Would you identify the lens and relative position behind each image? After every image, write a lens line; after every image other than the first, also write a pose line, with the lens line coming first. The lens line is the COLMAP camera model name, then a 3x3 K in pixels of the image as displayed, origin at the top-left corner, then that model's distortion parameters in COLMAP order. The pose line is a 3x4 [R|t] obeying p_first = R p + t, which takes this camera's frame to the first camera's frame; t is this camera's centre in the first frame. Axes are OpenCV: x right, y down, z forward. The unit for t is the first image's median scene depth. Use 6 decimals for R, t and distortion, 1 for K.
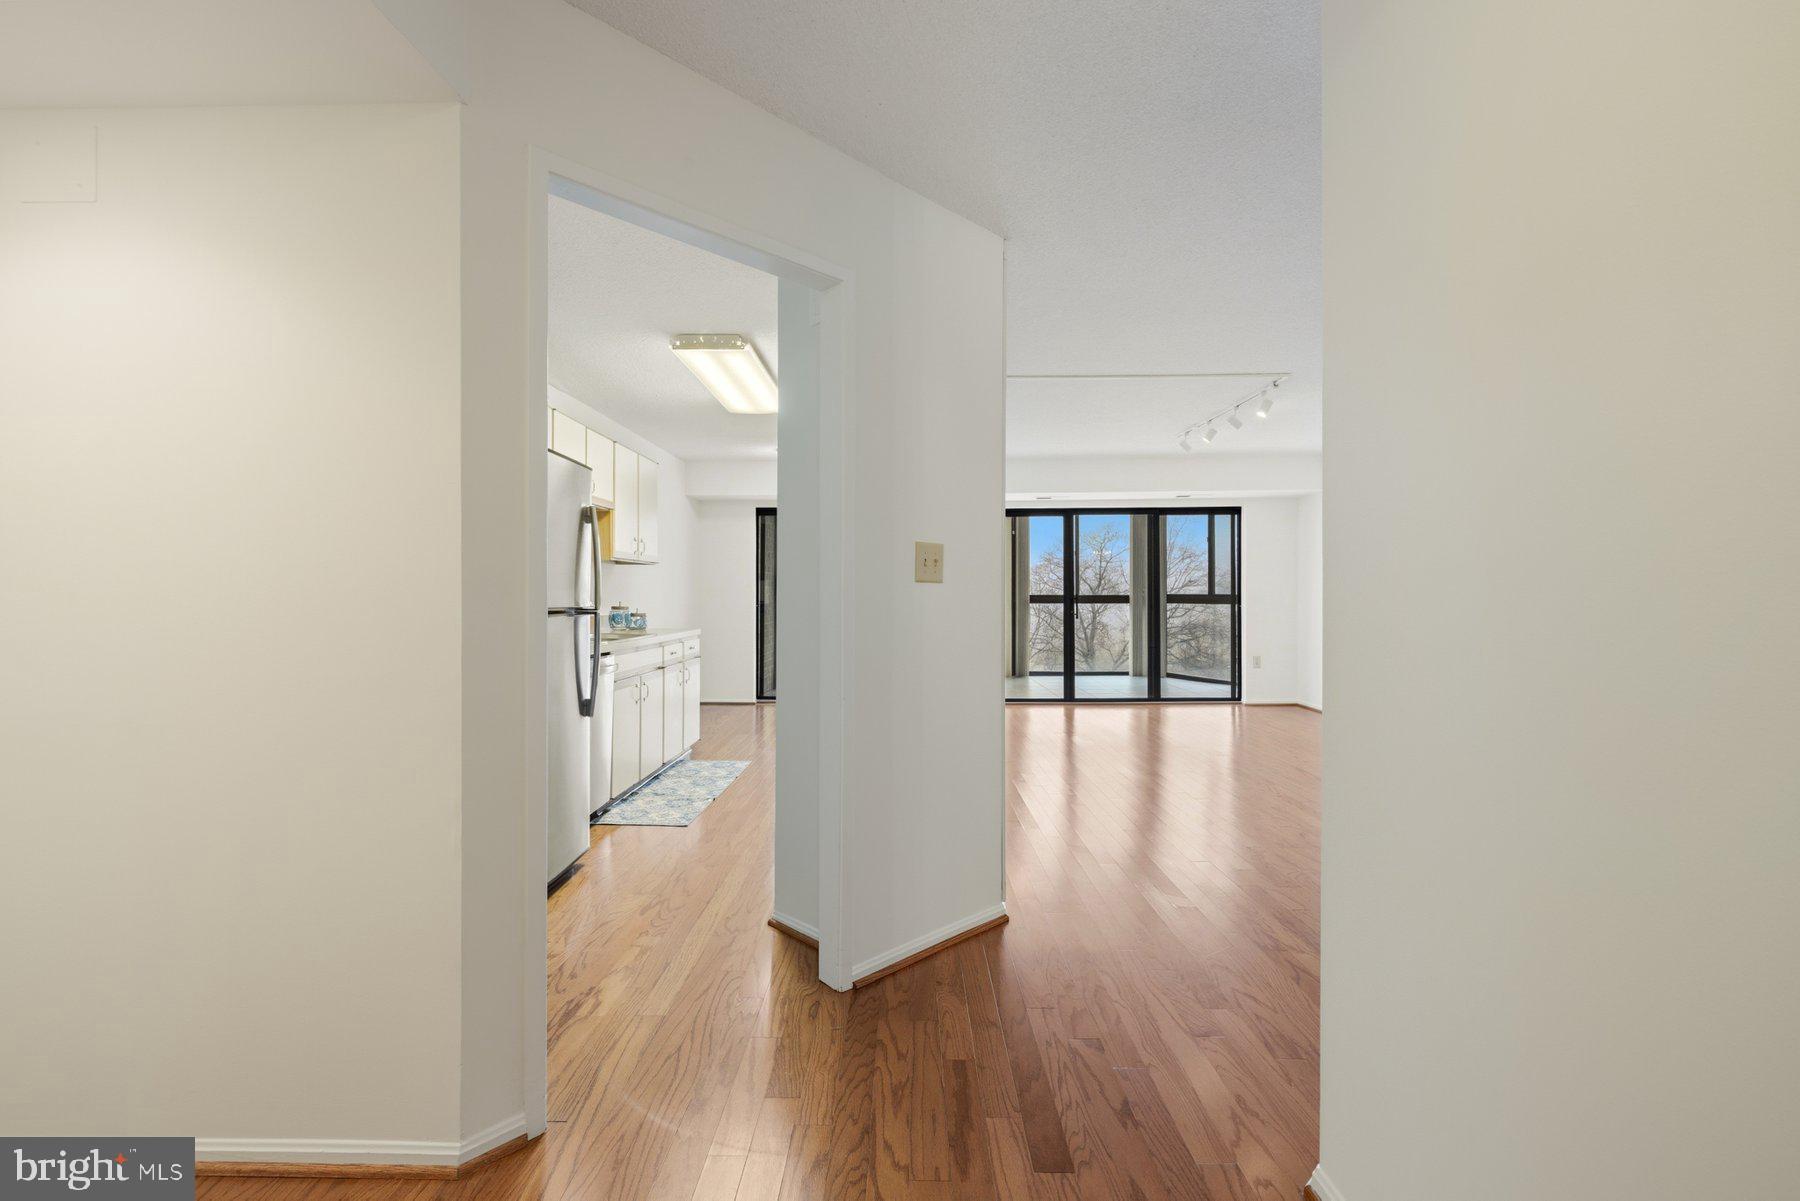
lens RADIAL K [[765.9, 0, 892.7], [0, 765.9, 596.5], [0, 0, 1]] dist [0.000223, 0.000290]
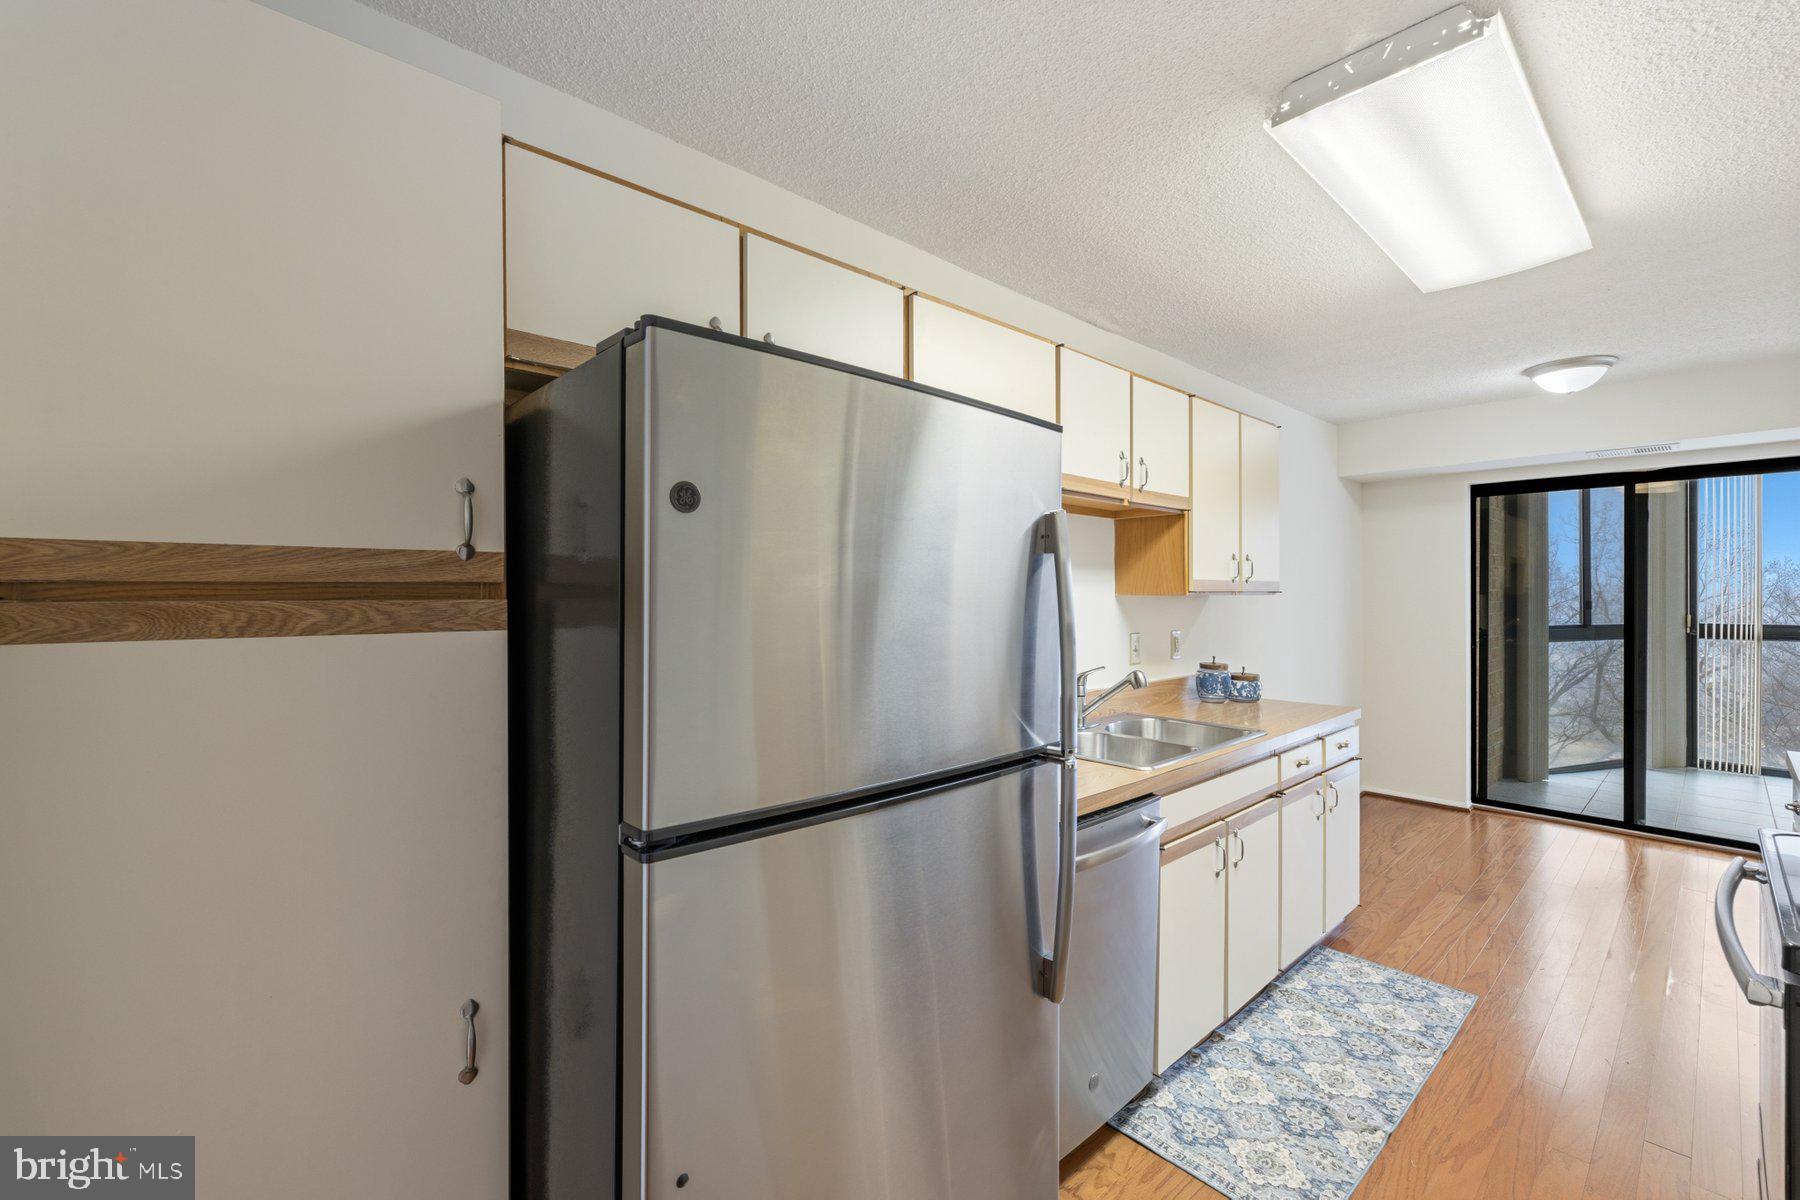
lens RADIAL K [[754.7, 0, 898.7], [0, 754.7, 592.7], [0, 0, 1]] dist [0.000267, -0.000224]
pose [[0.691403, -0.002443, -0.722465, -0.092294], [0.001652, 0.999997, -0.001801, -0.046117], [0.722468, 0.000051, 0.691405, 0.403139]]
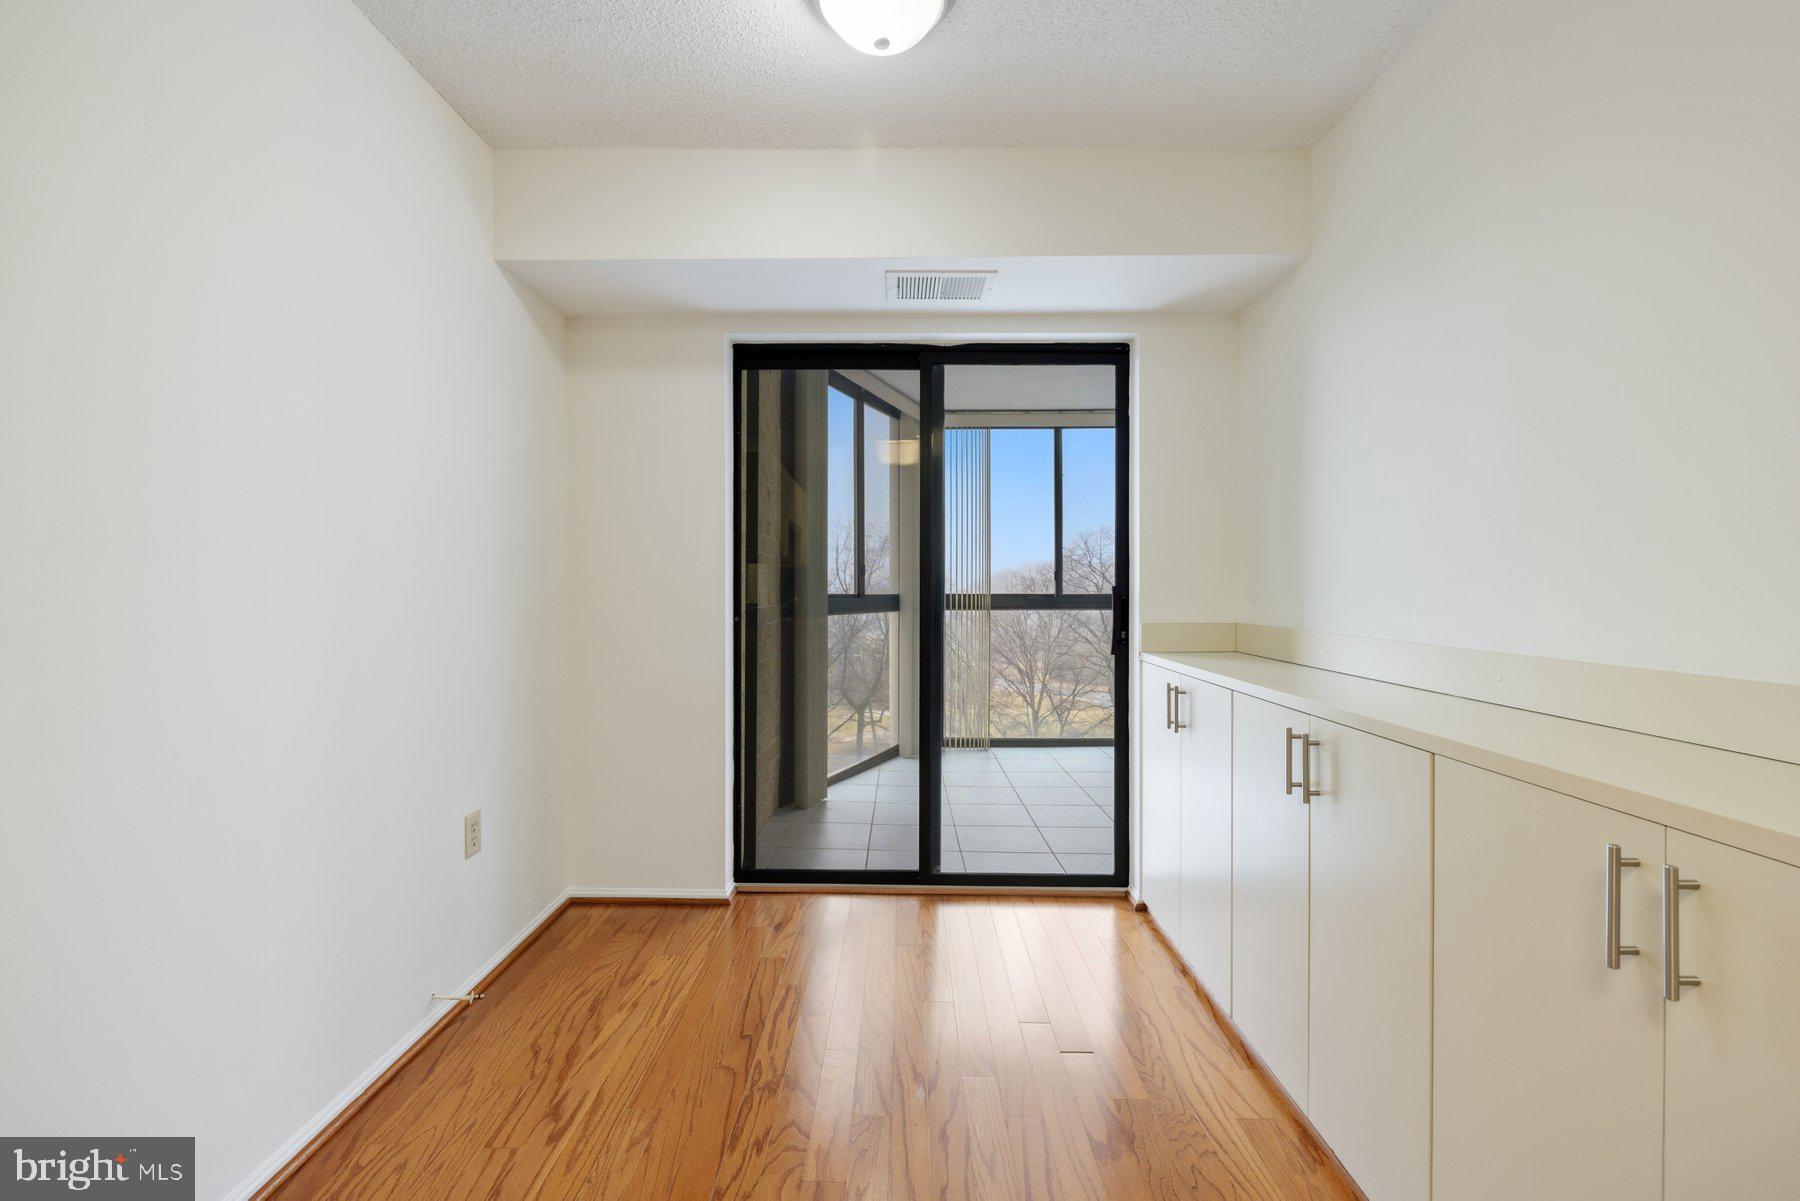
lens RADIAL K [[754.7, 0, 898.7], [0, 754.7, 593.2], [0, 0, 1]] dist [0.000267, -0.000224]
pose [[0.999901, -0.001874, 0.013949, -0.162988], [0.001919, 0.999993, -0.003183, 0.002680], [-0.013943, 0.003210, 0.999898, 0.993522]]
